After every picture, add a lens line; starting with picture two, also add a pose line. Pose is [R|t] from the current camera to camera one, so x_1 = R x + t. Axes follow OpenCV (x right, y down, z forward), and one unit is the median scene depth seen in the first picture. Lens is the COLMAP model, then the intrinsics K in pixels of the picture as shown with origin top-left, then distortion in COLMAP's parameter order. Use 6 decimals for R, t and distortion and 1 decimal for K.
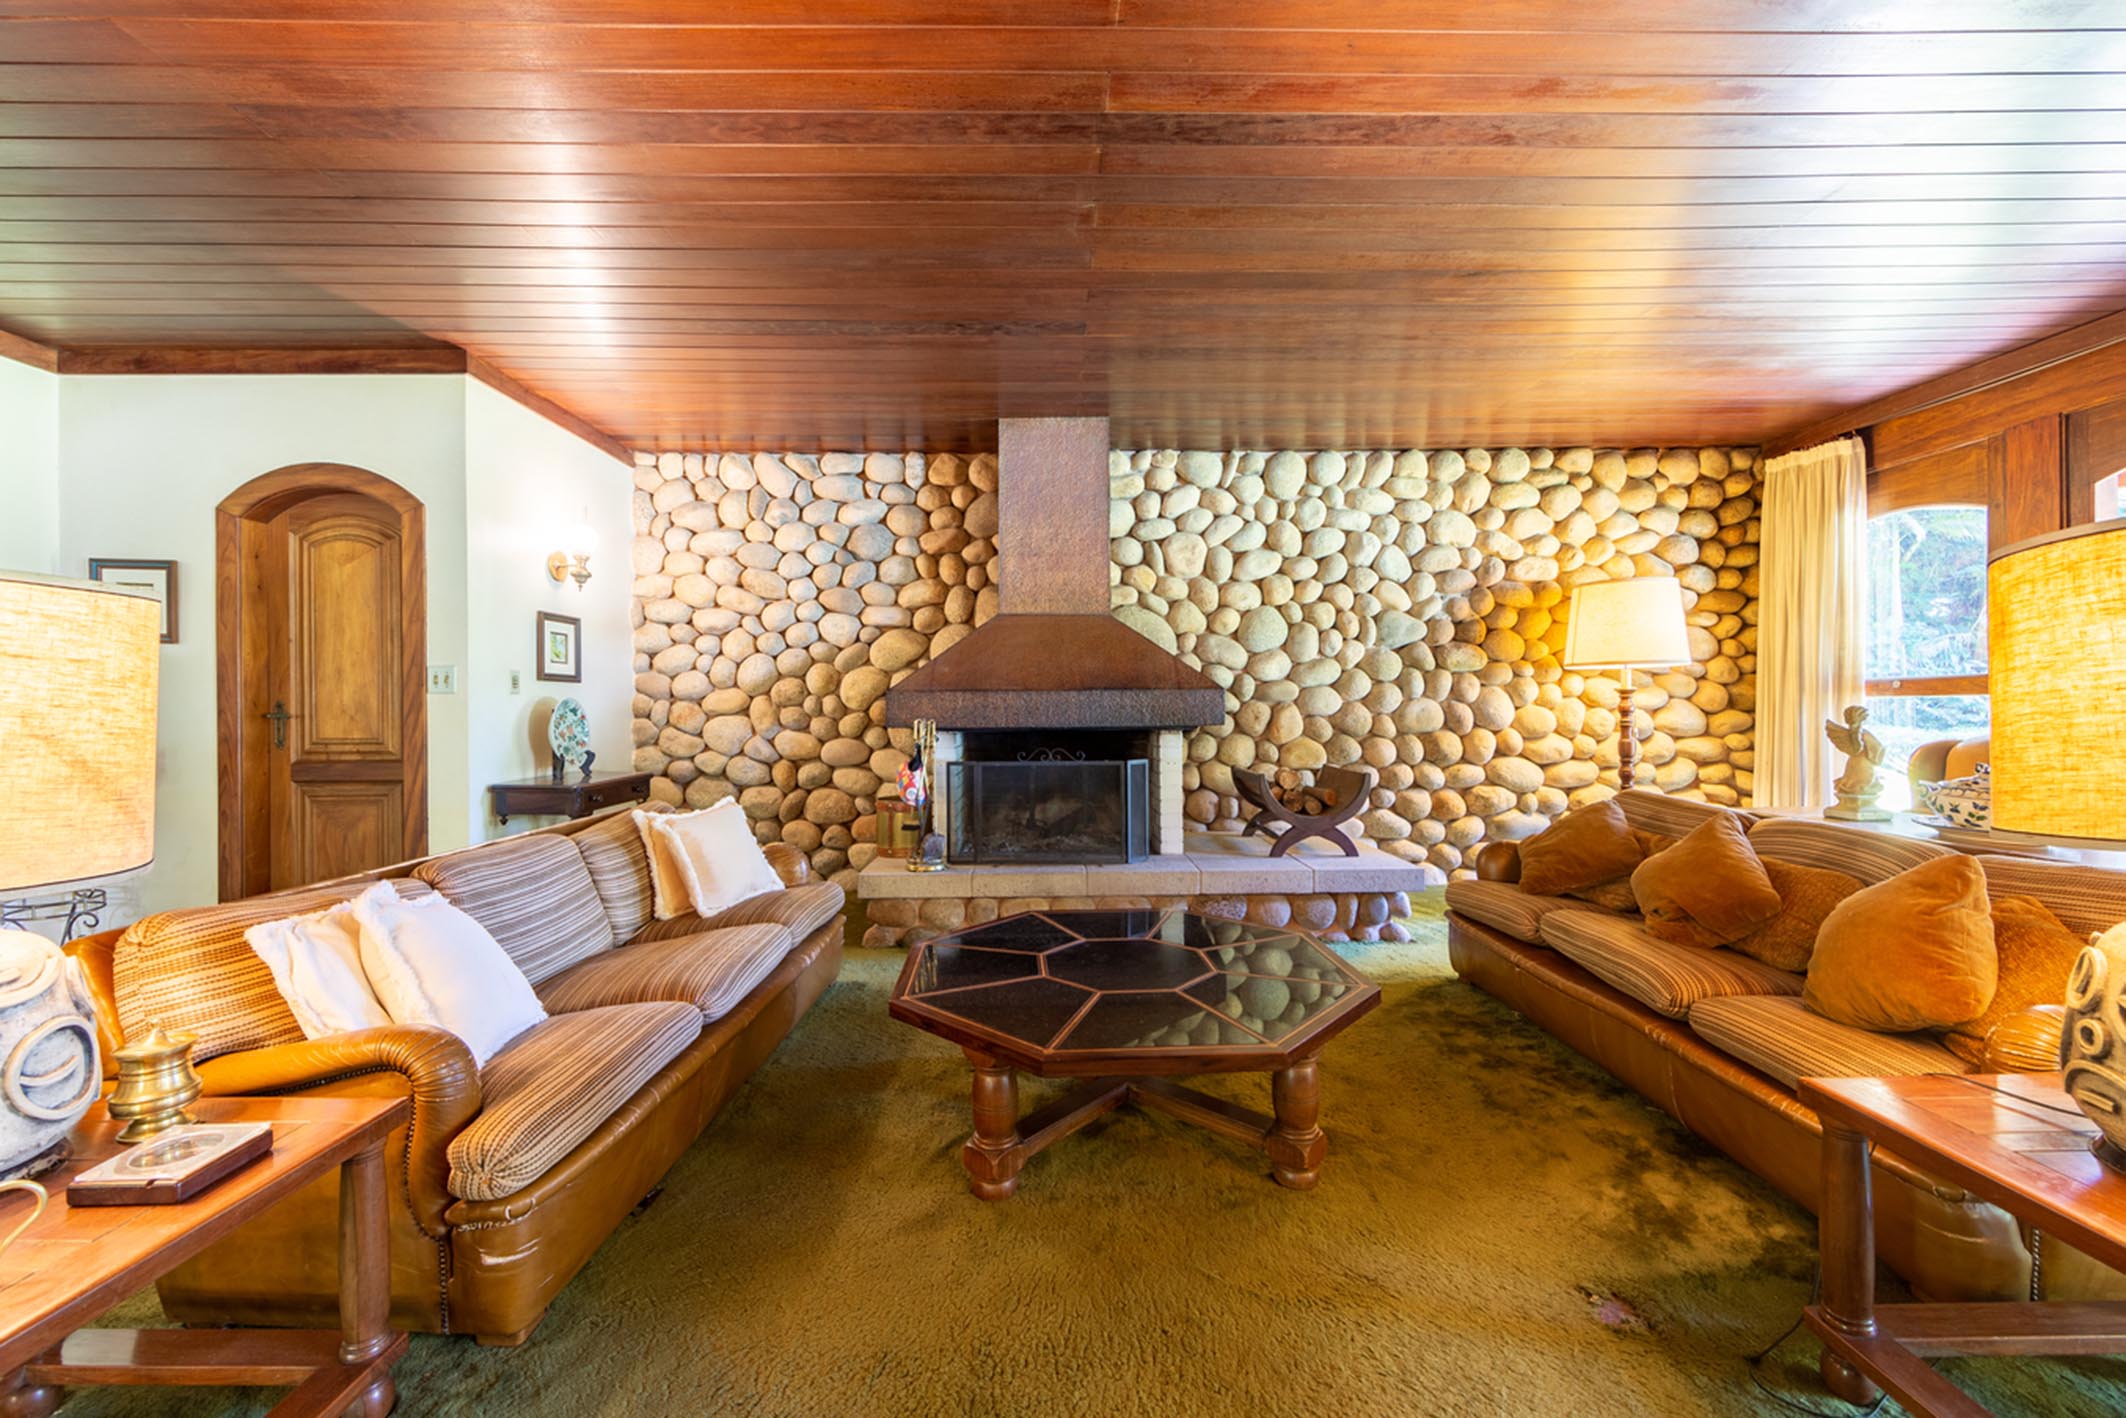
lens RADIAL K [[848.1, 0, 1068.4], [0, 848.1, 709.2], [0, 0, 1]] dist [-0.002954, -0.000151]
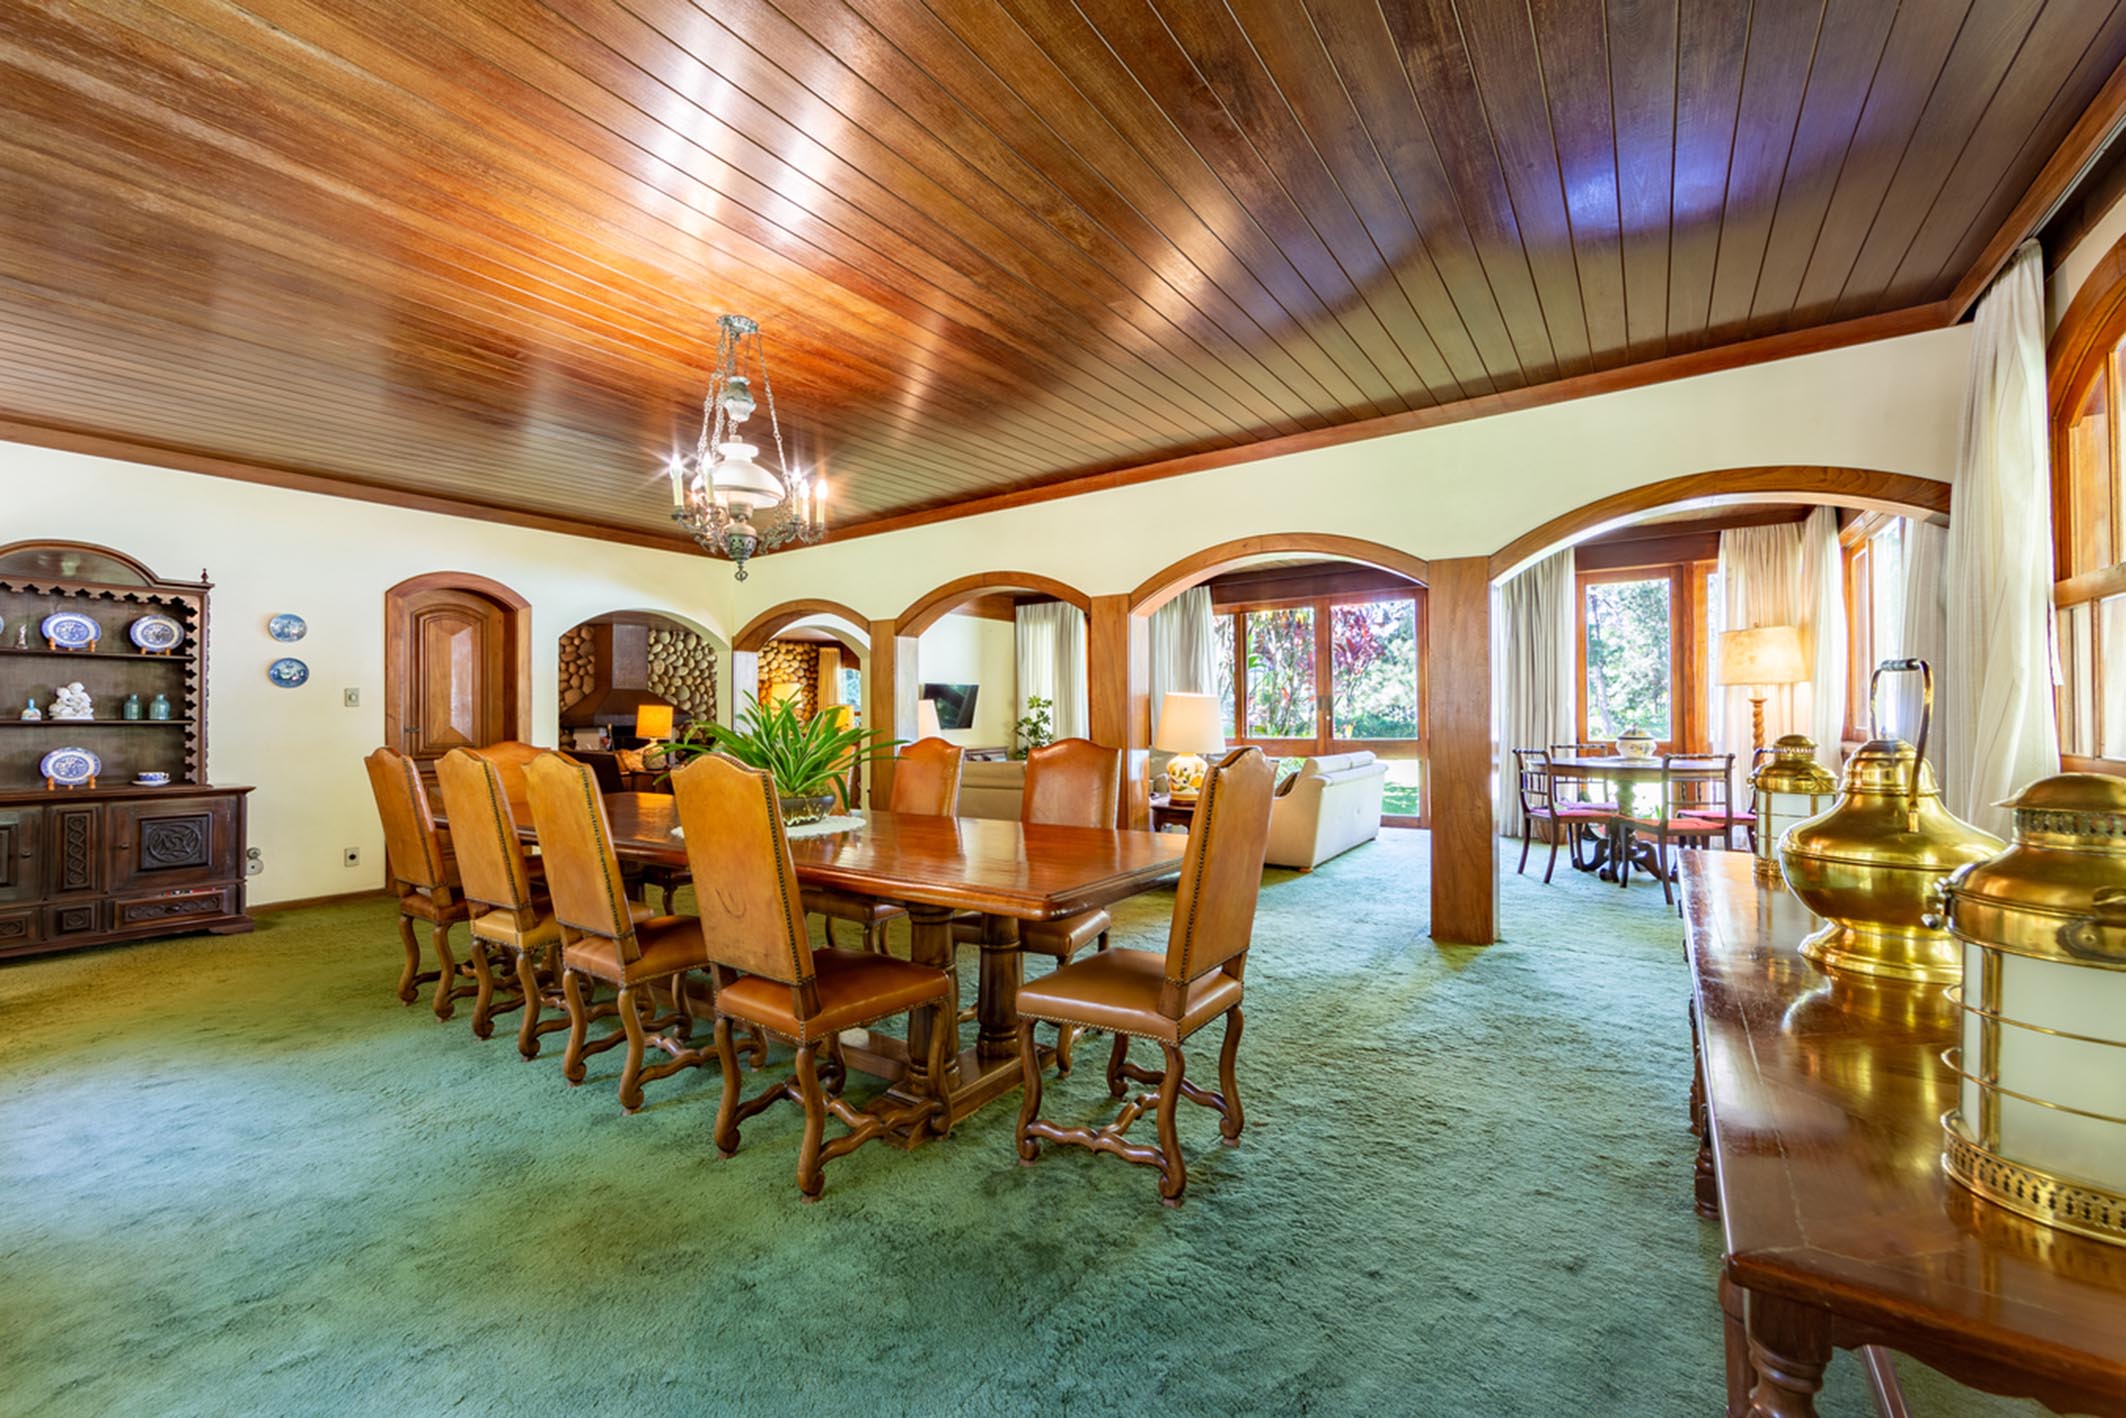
lens RADIAL K [[848.1, 0, 1051.9], [0, 848.1, 703.6], [0, 0, 1]] dist [-0.002954, -0.000151]
pose [[0.579302, 0.010363, 0.815047, -1.432481], [0.007945, 0.999800, -0.018359, 0.006346], [-0.815074, 0.017110, 0.579104, -1.756190]]
